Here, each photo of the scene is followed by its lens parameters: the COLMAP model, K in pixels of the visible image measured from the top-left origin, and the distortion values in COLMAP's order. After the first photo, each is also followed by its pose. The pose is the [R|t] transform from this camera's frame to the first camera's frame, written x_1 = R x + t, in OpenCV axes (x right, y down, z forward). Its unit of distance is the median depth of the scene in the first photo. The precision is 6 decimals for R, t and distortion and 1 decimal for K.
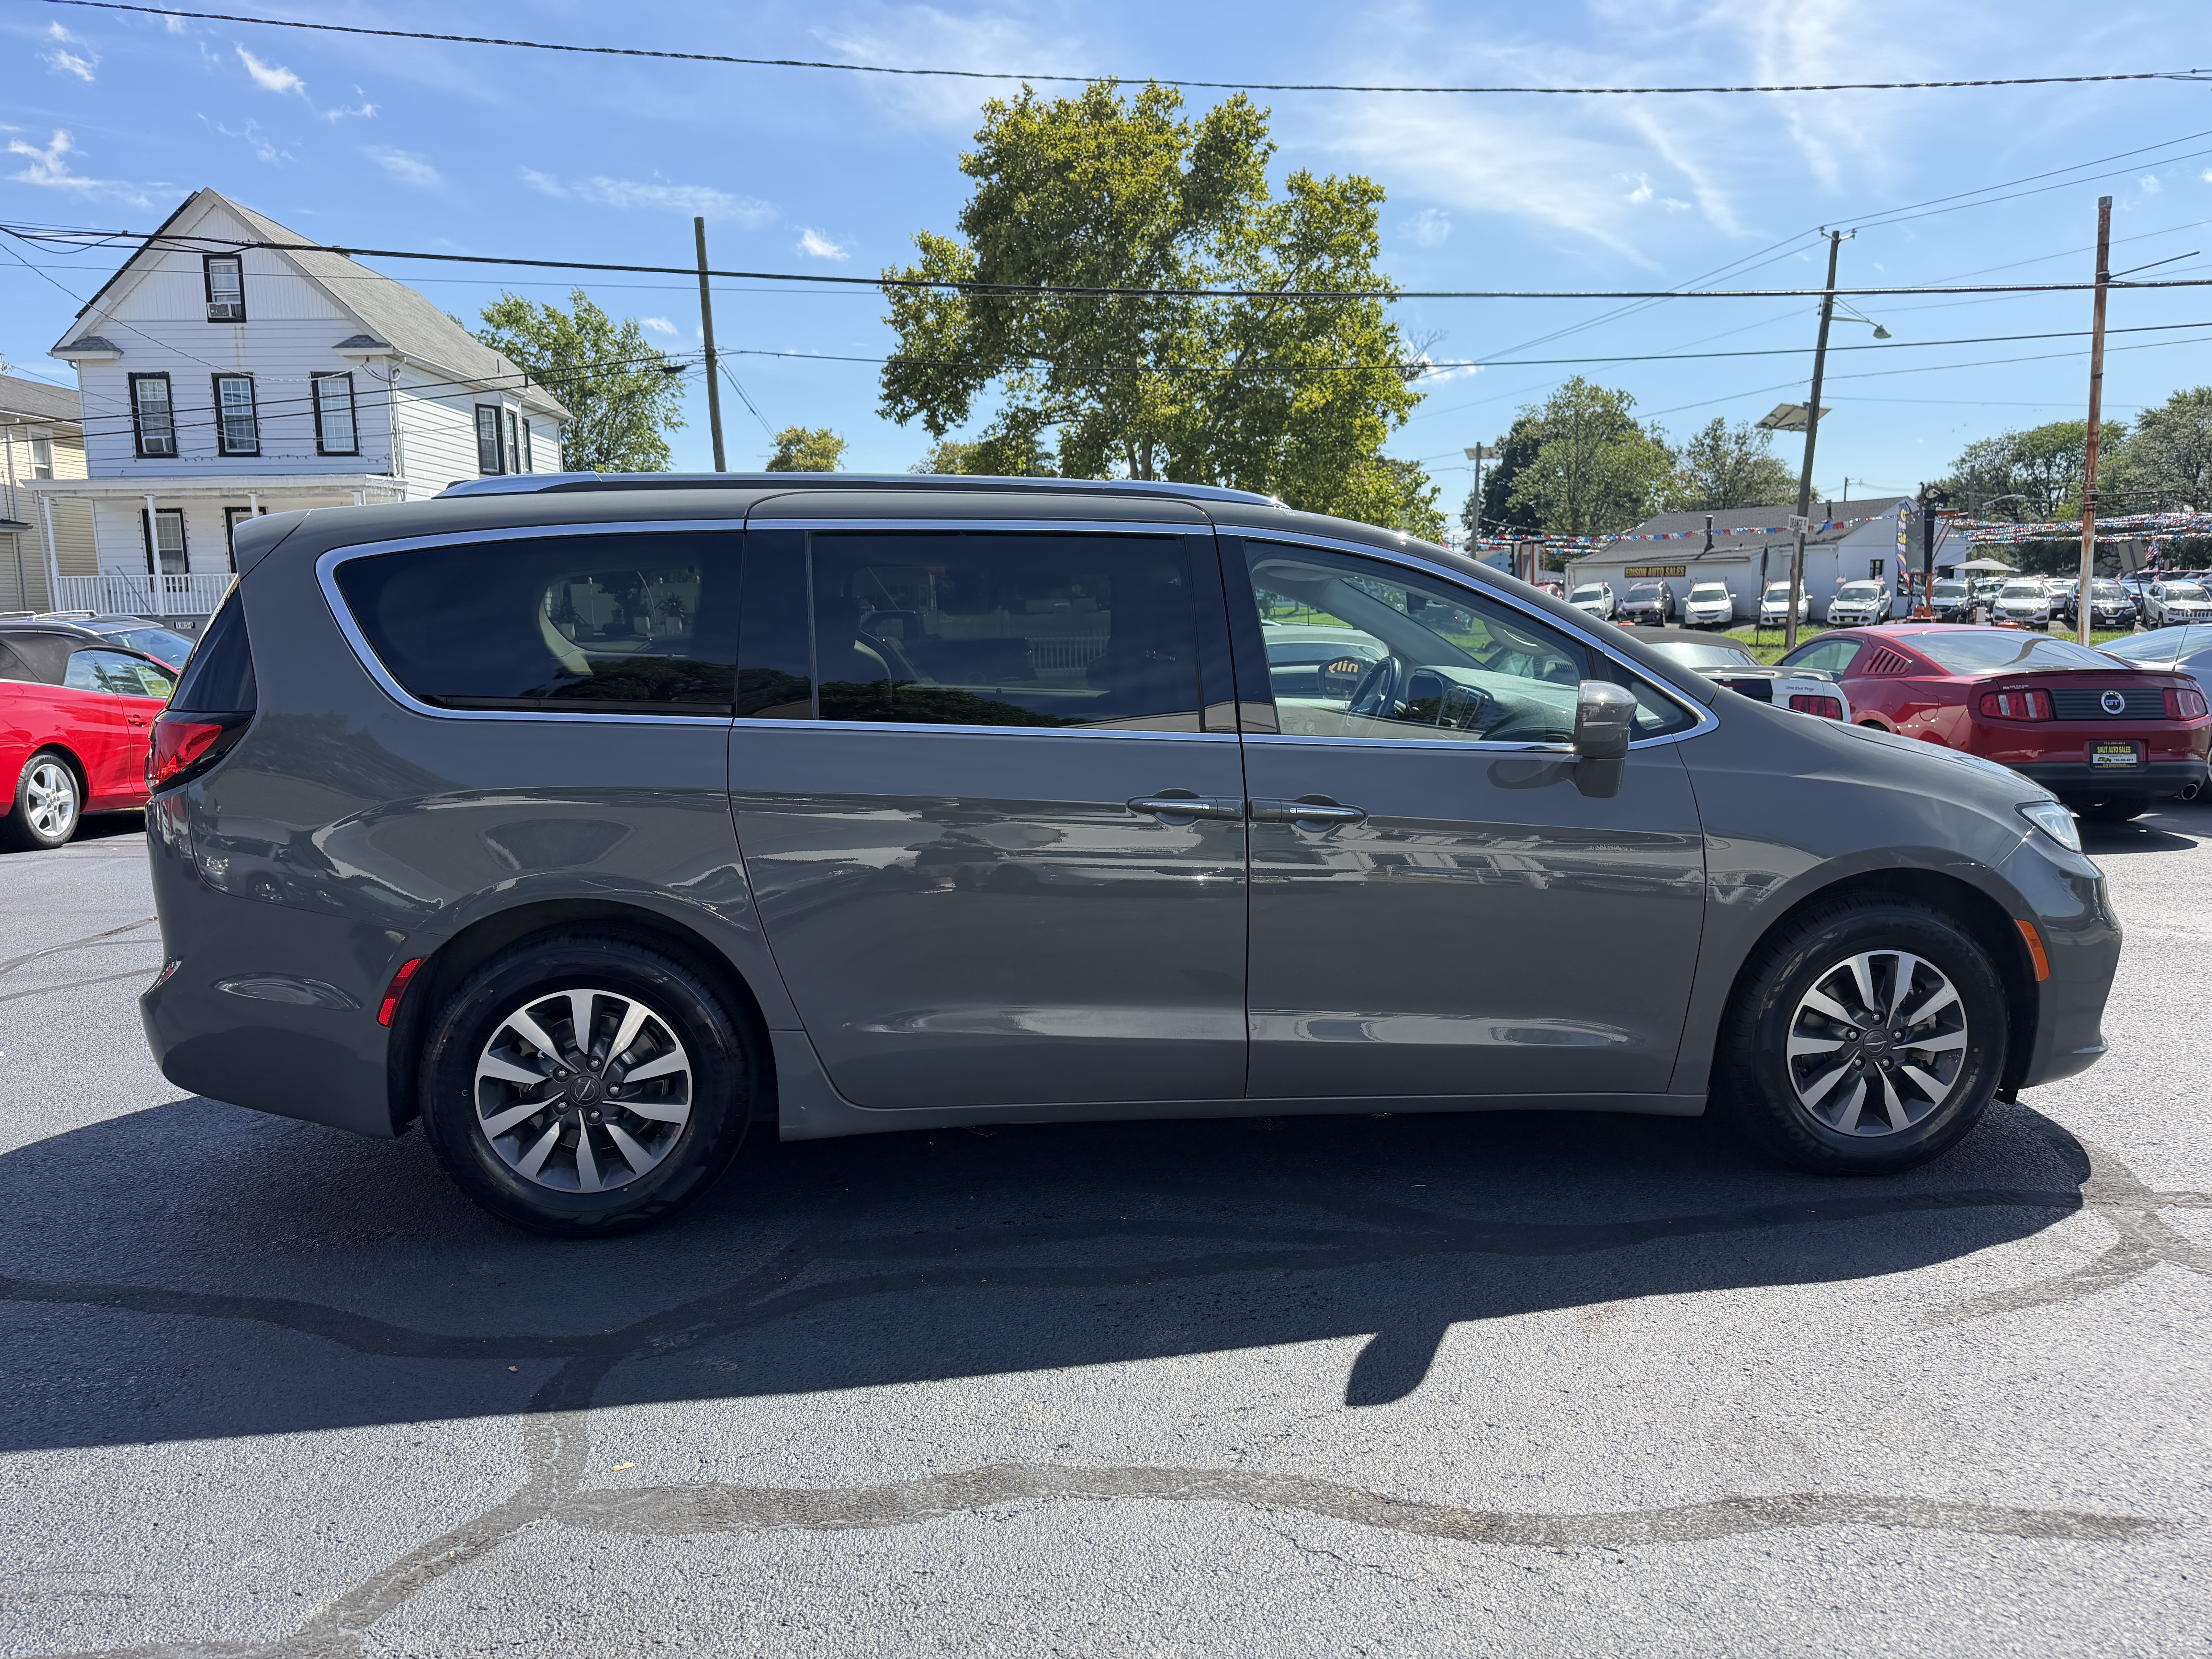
lens RADIAL K [[1537.0, 0, 1096.5], [0, 1537.0, 852.5], [0, 0, 1]] dist [0.004146, -0.012824]
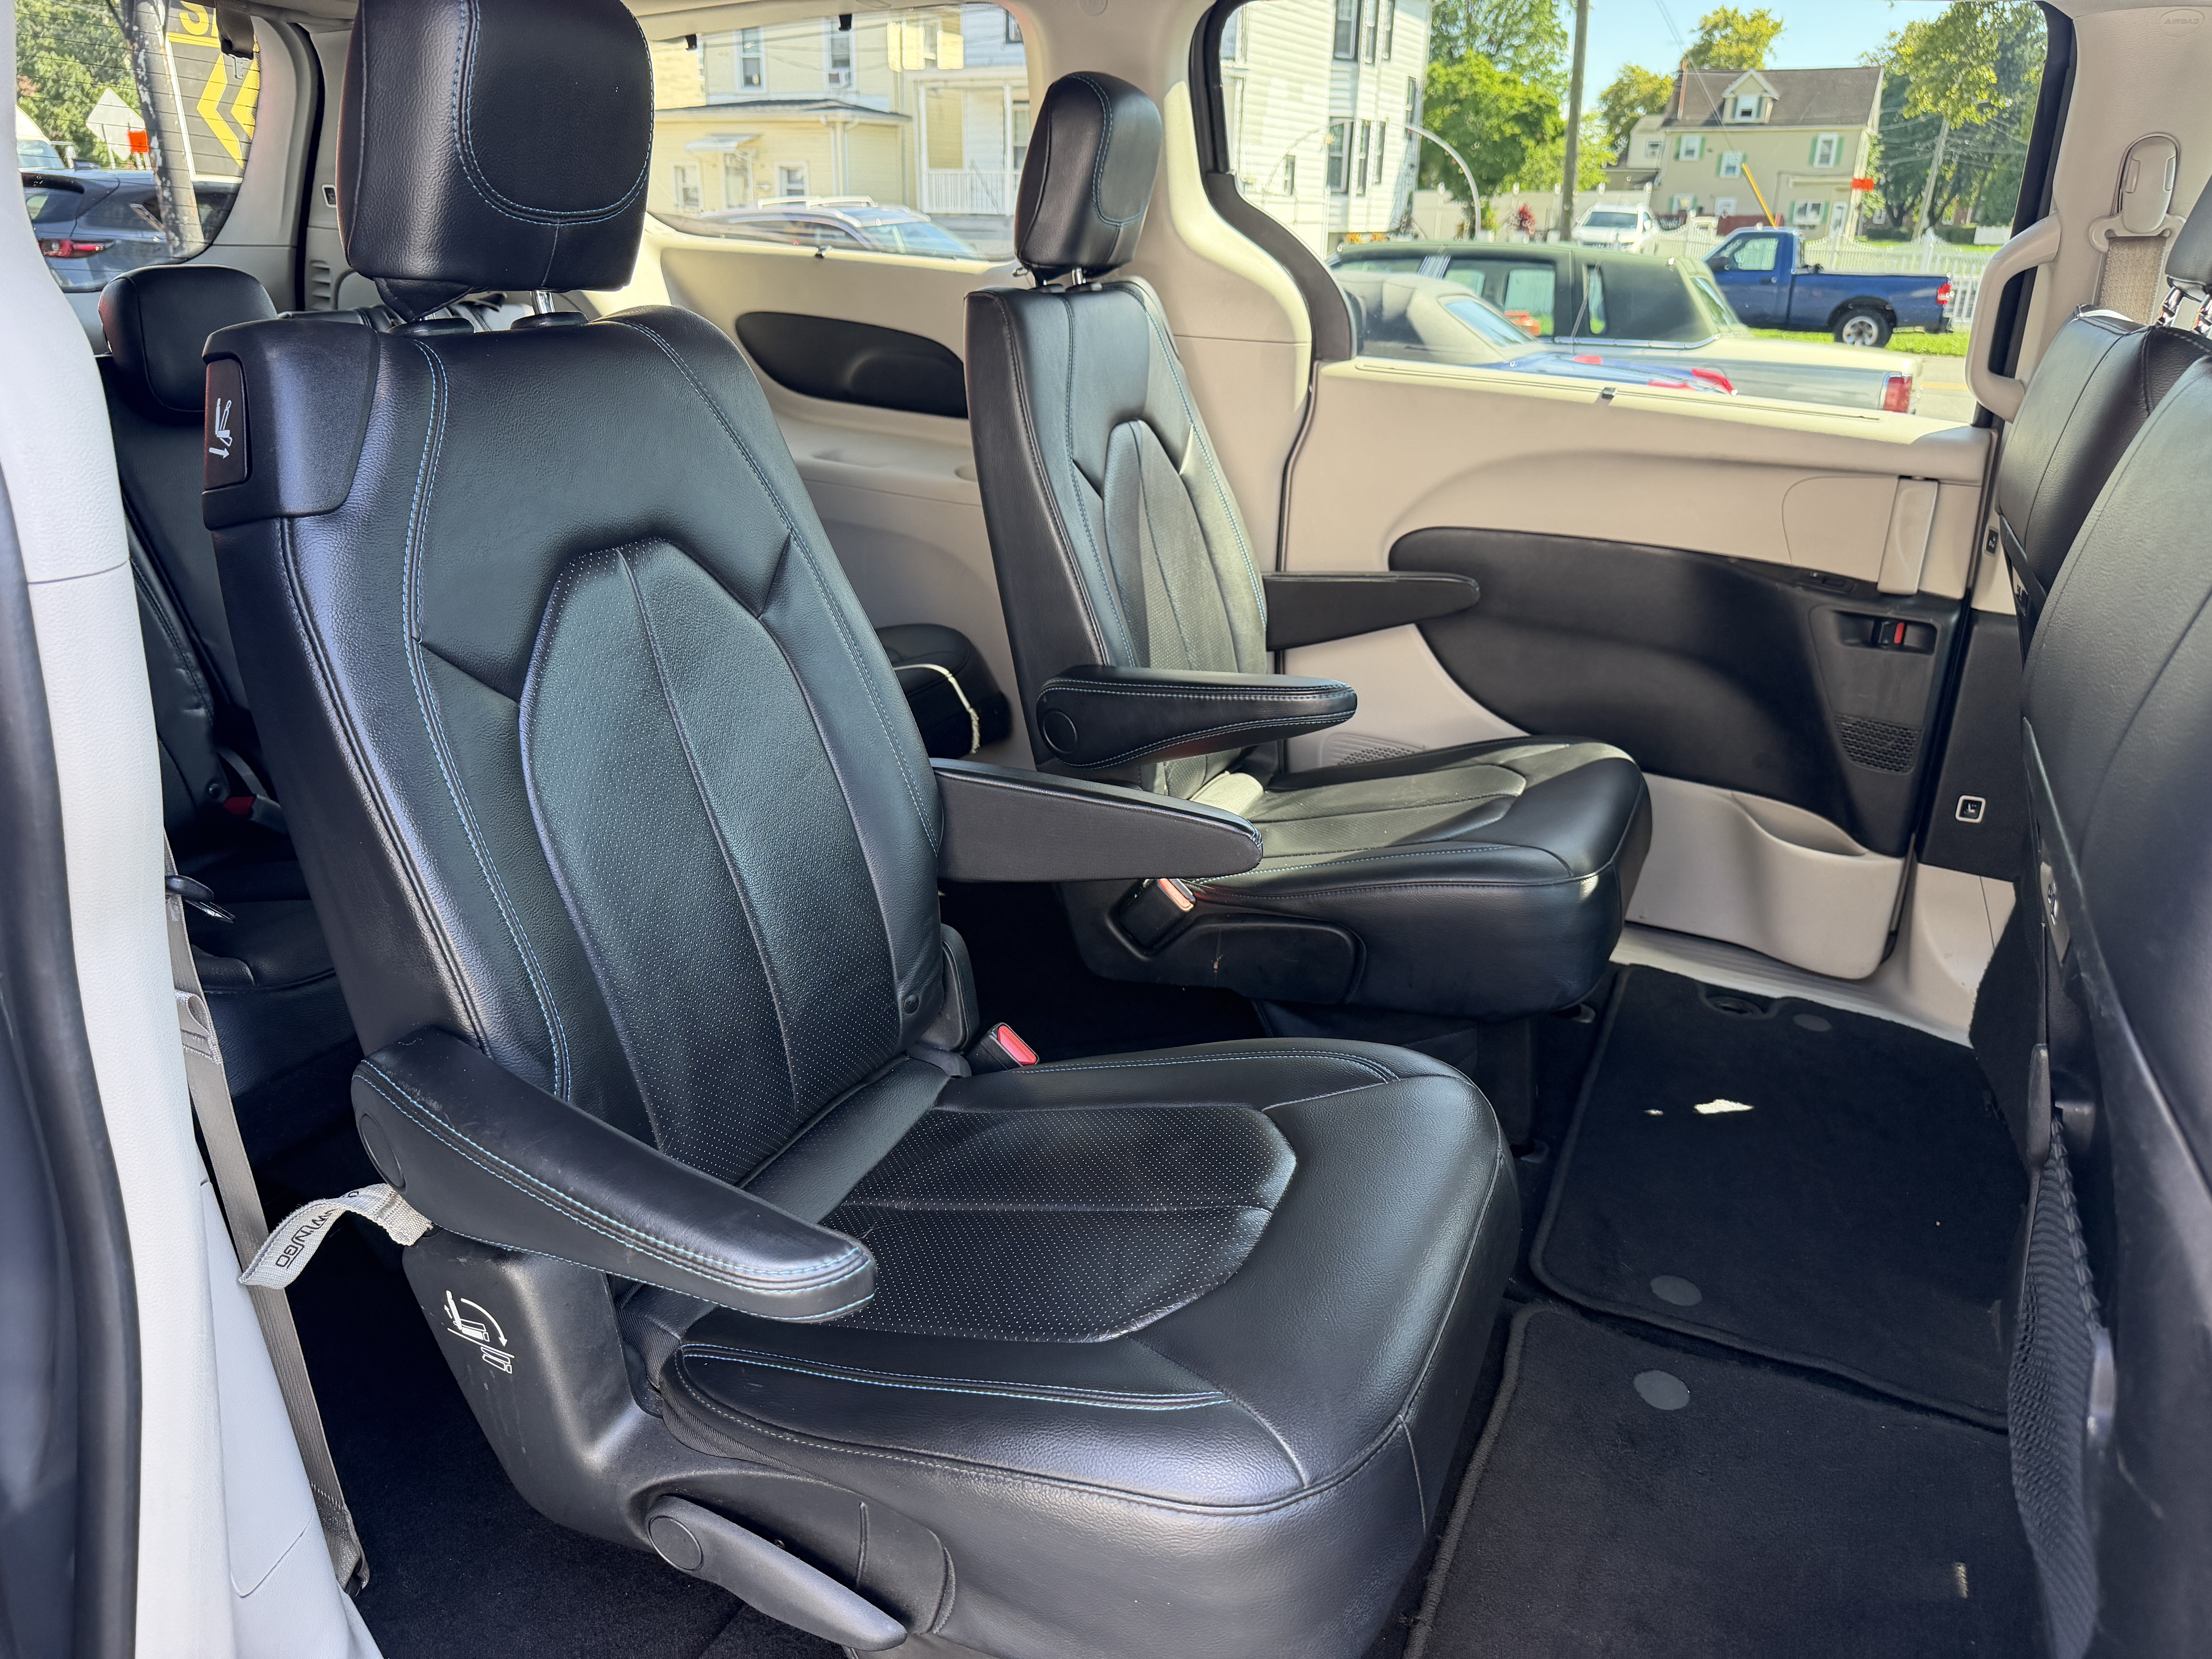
lens RADIAL K [[1541.0, 0, 1106.0], [0, 1541.0, 829.5], [0, 0, 1]] dist [0.022657, -0.044816]
pose [[0.860113, 0.216838, -0.461721, 0.005147], [-0.114795, 0.964215, 0.238980, -0.012873], [0.497019, -0.152547, 0.854226, 0.099000]]
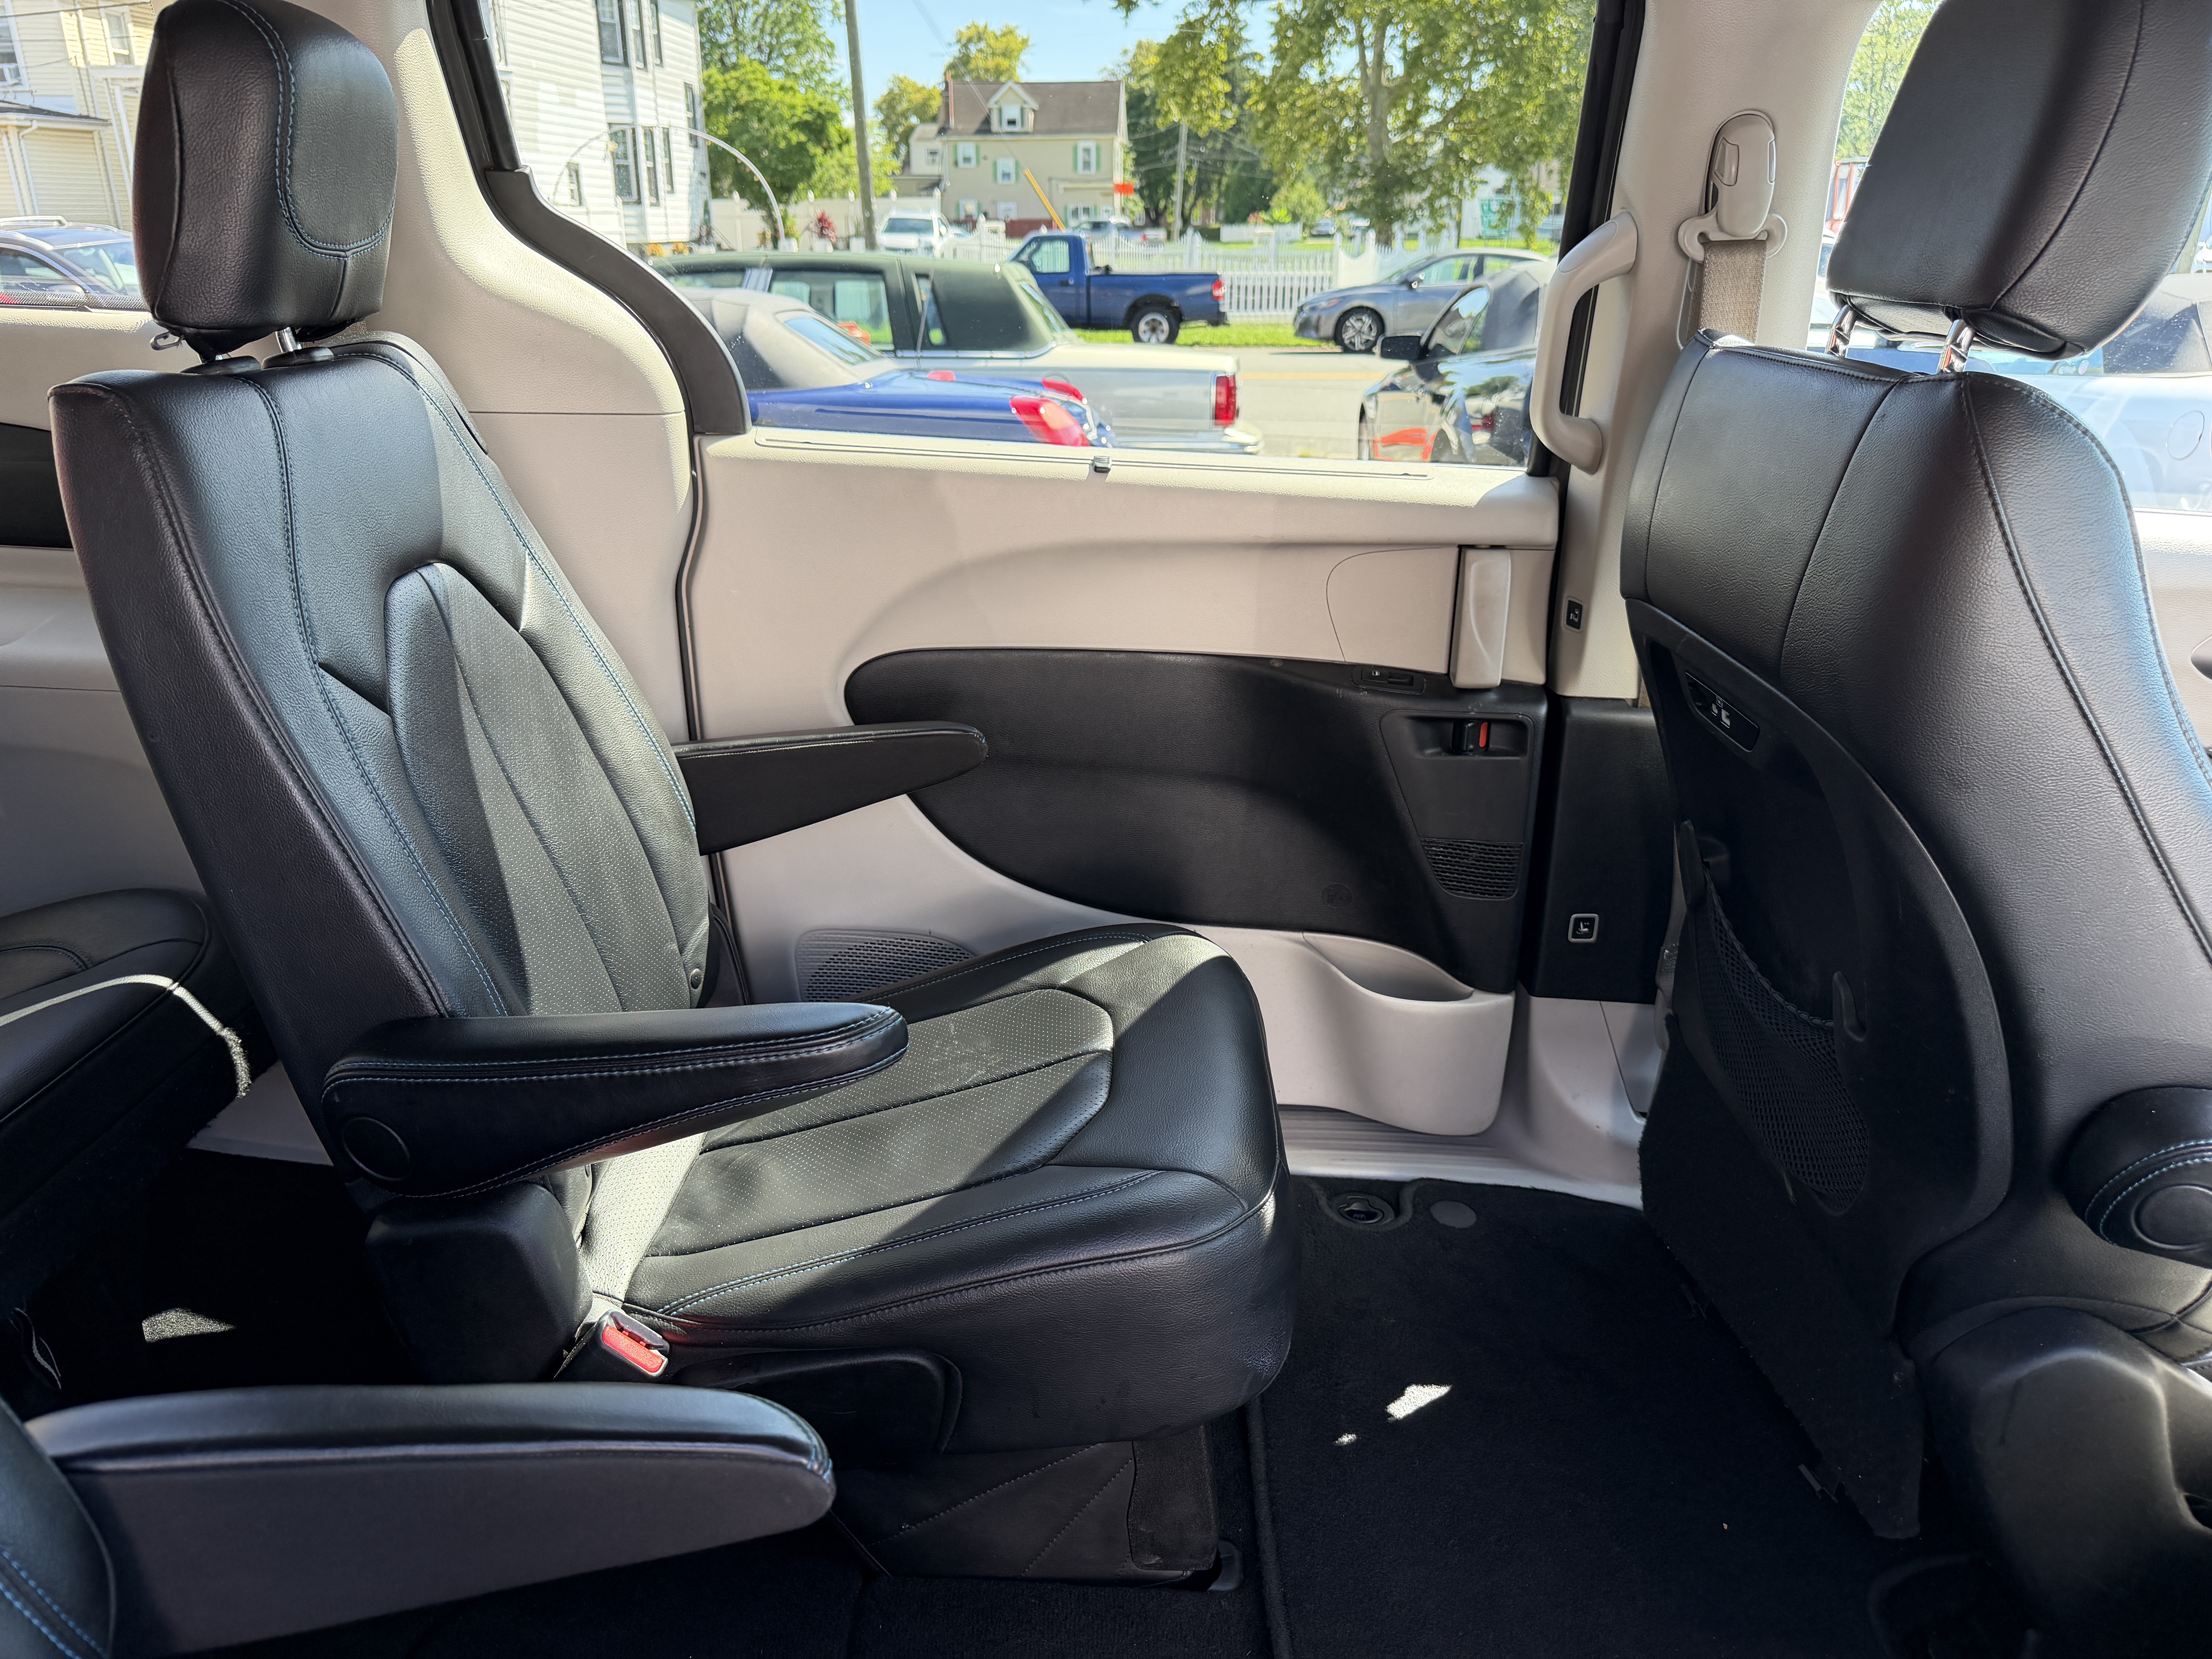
lens RADIAL K [[1537.0, 0, 1096.5], [0, 1537.0, 852.5], [0, 0, 1]] dist [0.004146, -0.012824]
pose [[0.992187, 0.062656, -0.107883, -0.000958], [-0.037687, 0.974867, 0.219577, -0.014879], [0.118930, -0.213796, 0.969612, 0.110751]]
